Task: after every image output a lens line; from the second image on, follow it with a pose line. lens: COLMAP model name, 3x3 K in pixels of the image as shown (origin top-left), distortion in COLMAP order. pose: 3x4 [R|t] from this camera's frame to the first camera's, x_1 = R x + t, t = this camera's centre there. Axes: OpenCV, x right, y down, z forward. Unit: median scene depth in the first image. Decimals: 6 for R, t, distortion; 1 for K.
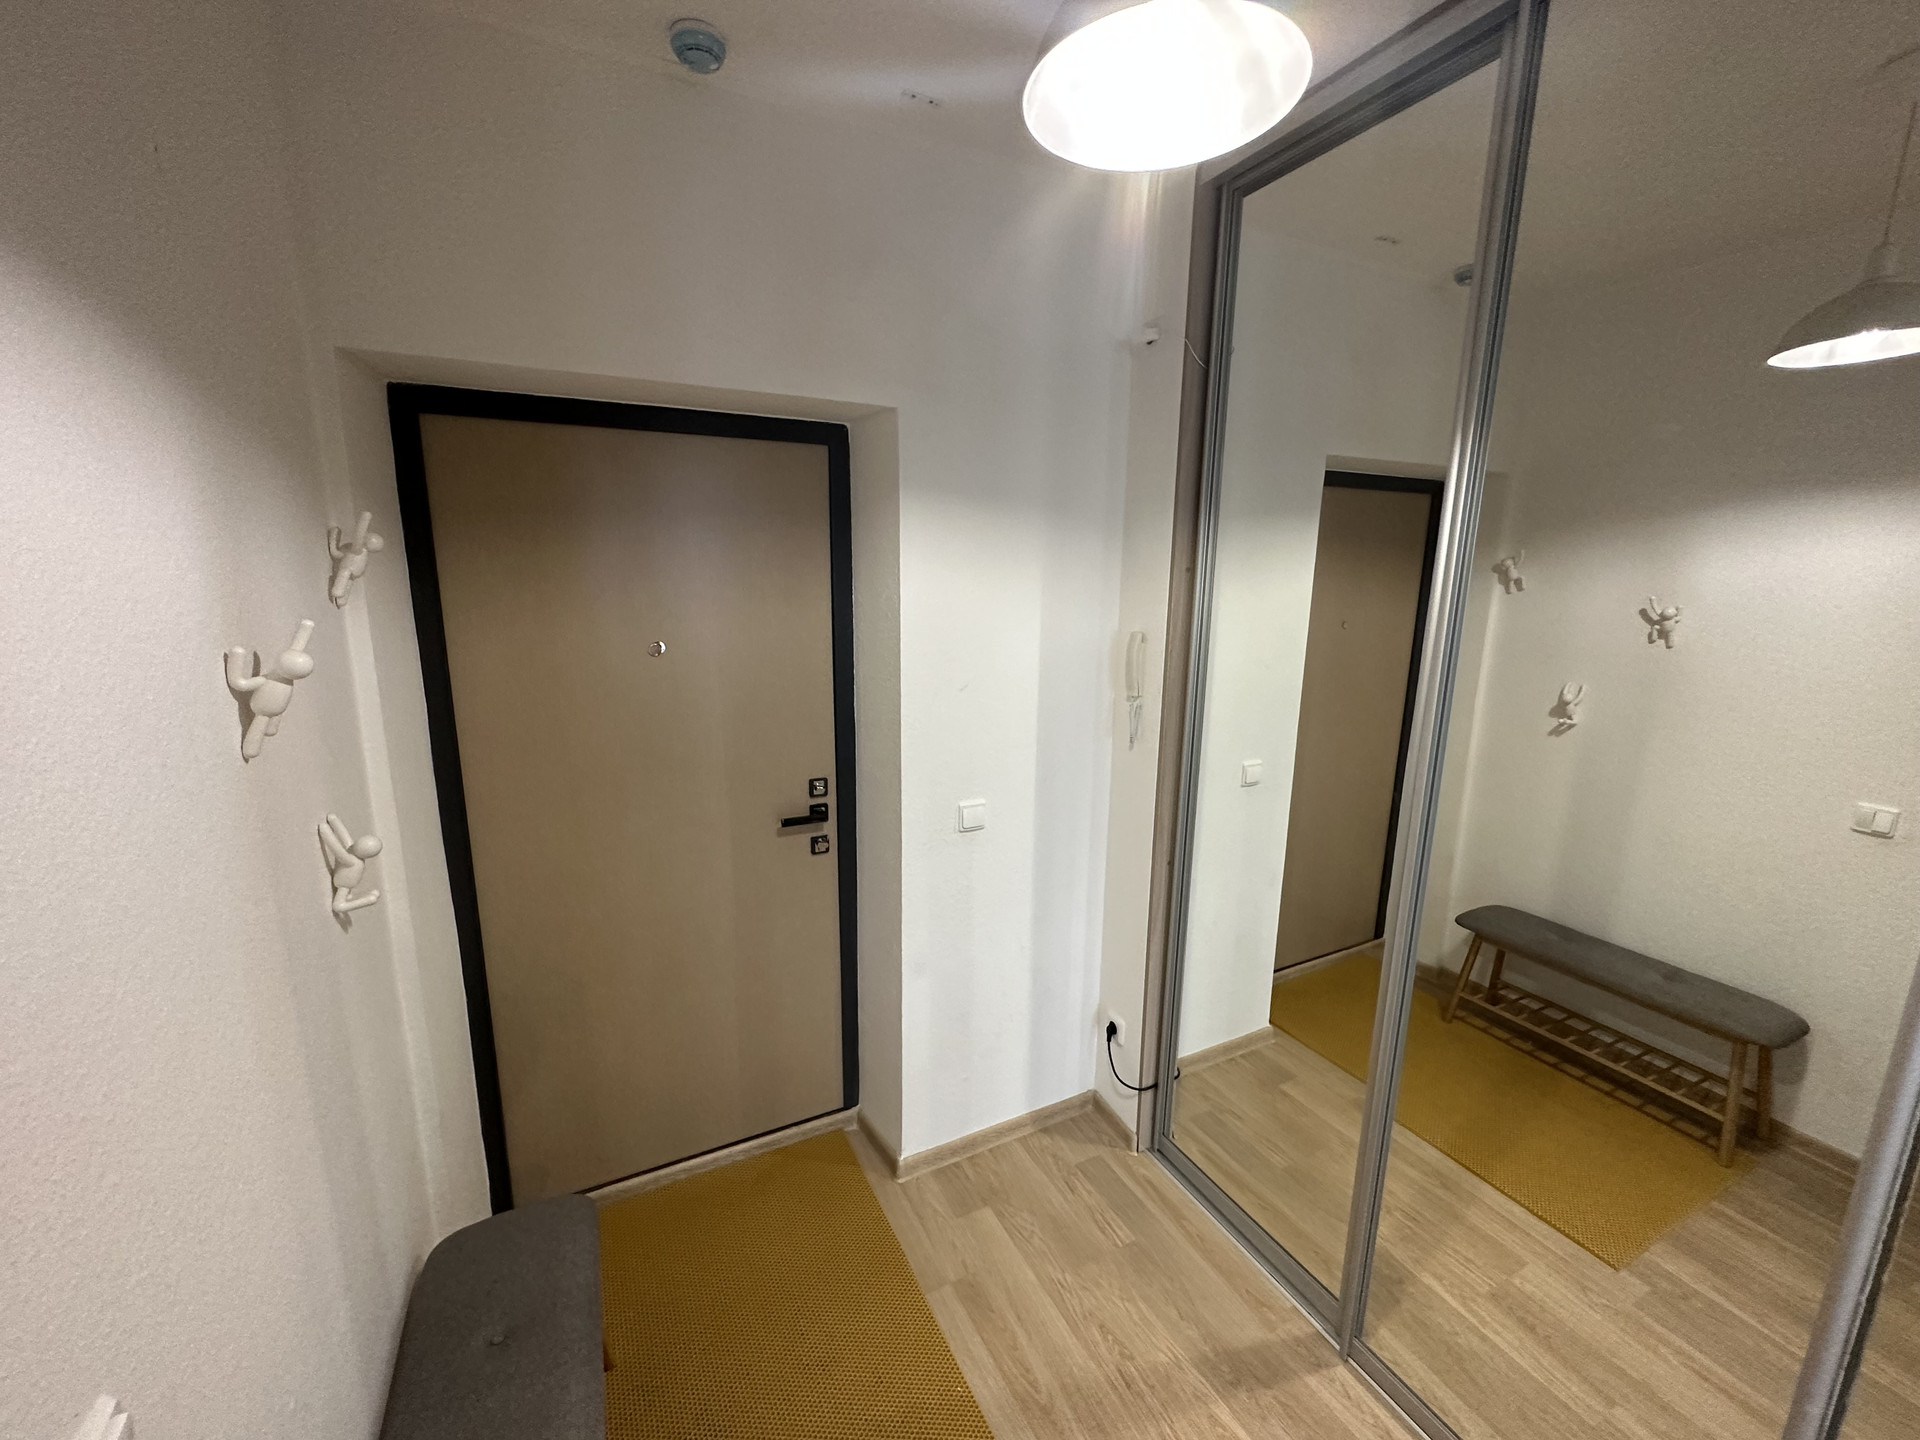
lens RADIAL K [[768.0, 0, 961.1], [0, 768.0, 719.3], [0, 0, 1]] dist [-0.001674, 0.000935]
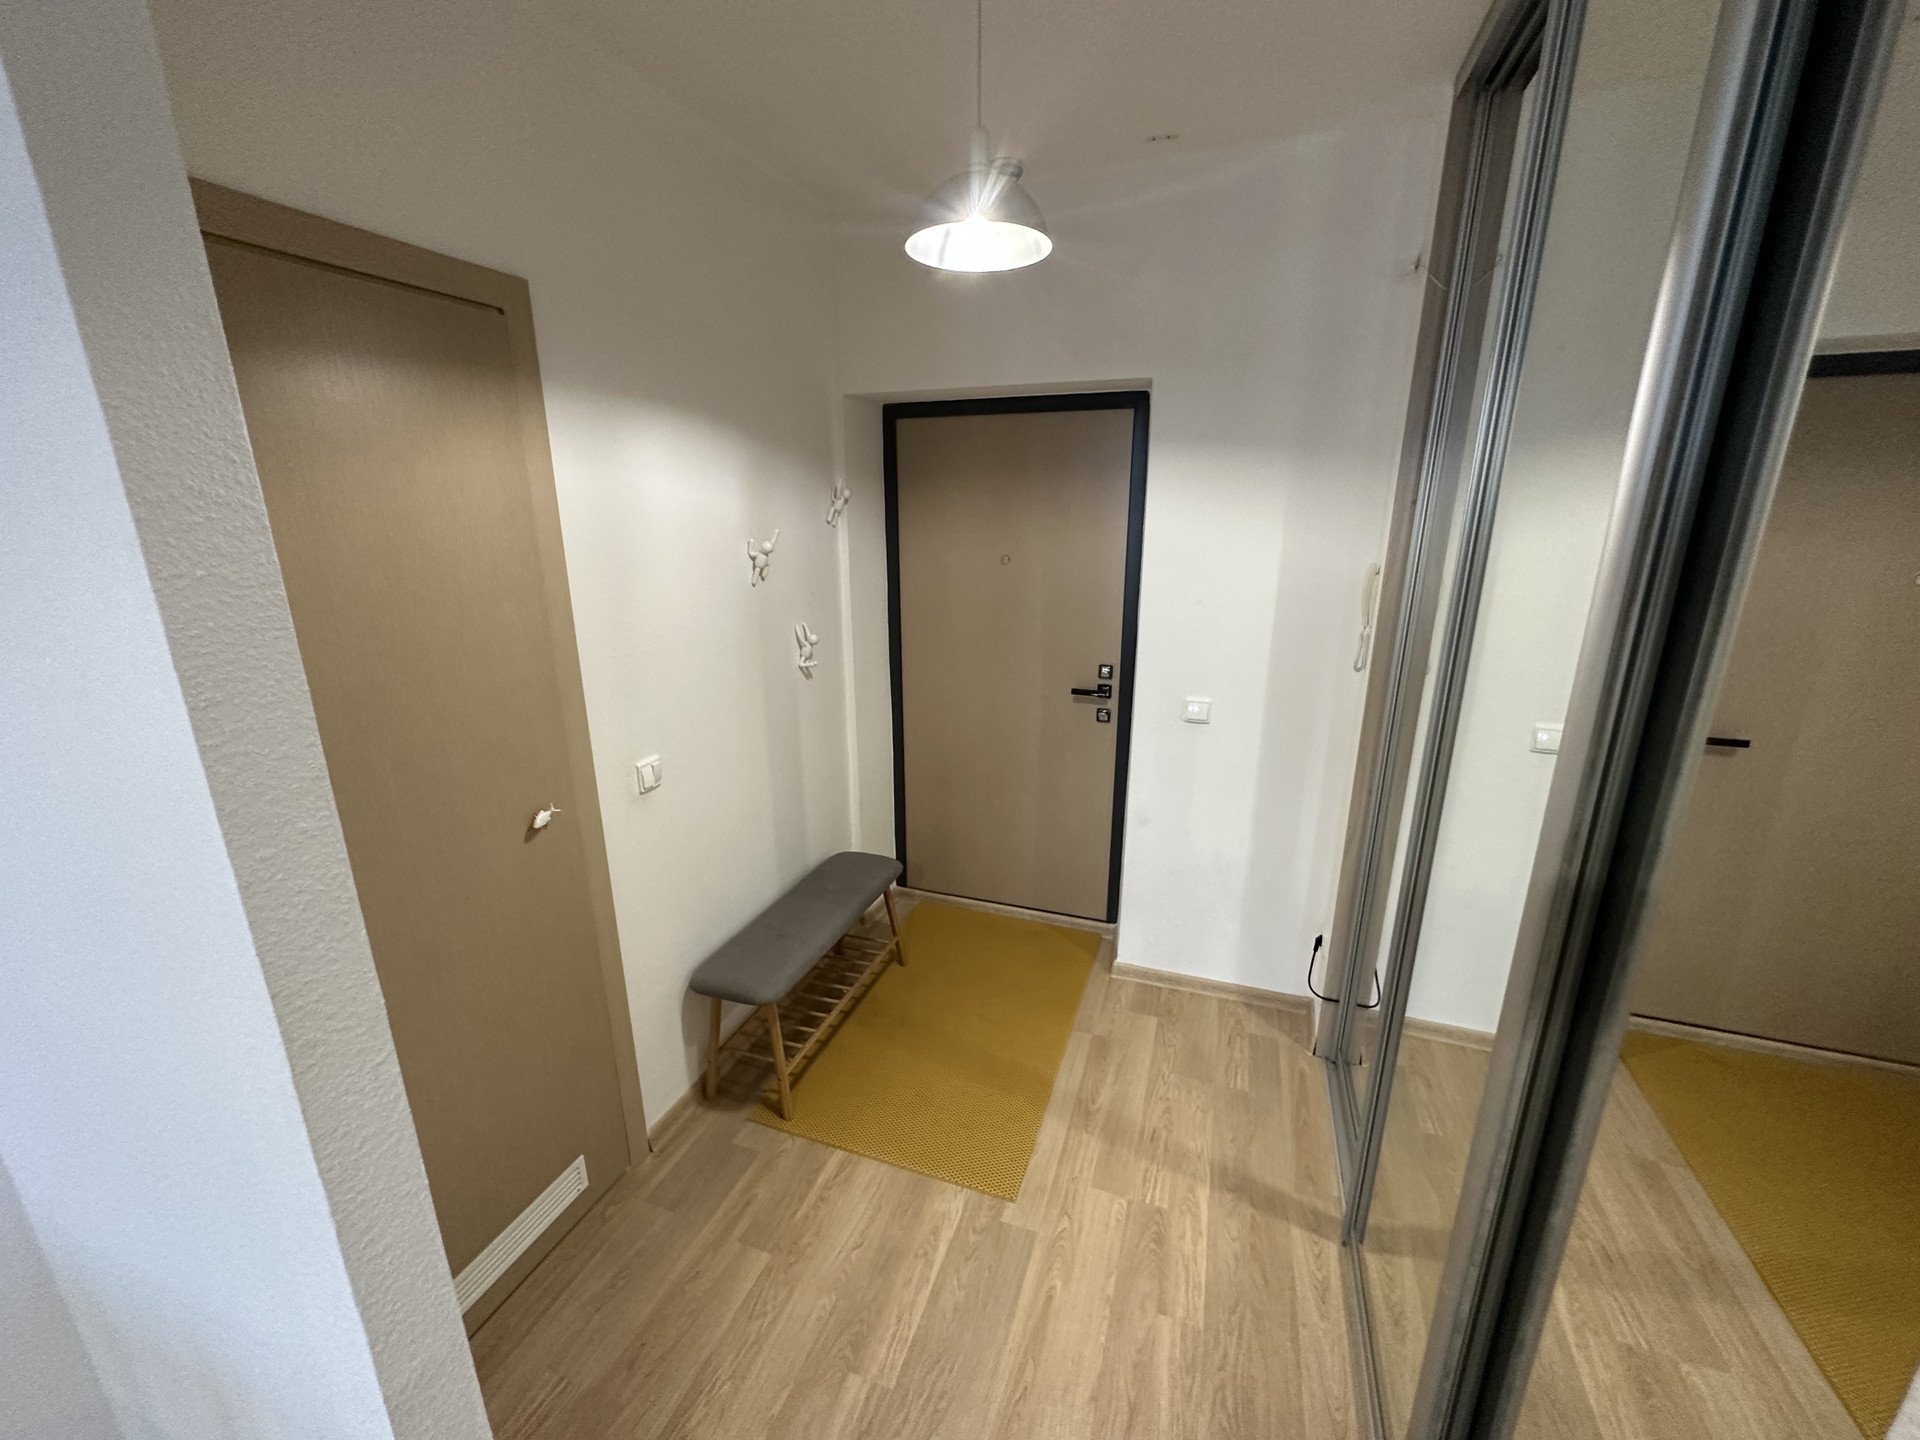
lens RADIAL K [[768.0, 0, 958.1], [0, 768.0, 721.5], [0, 0, 1]] dist [-0.001674, 0.000935]
pose [[0.684472, 0.186856, -0.704687, 0.610210], [-0.131958, 0.982384, 0.132319, 0.032010], [0.716998, 0.002420, 0.697071, -0.116796]]
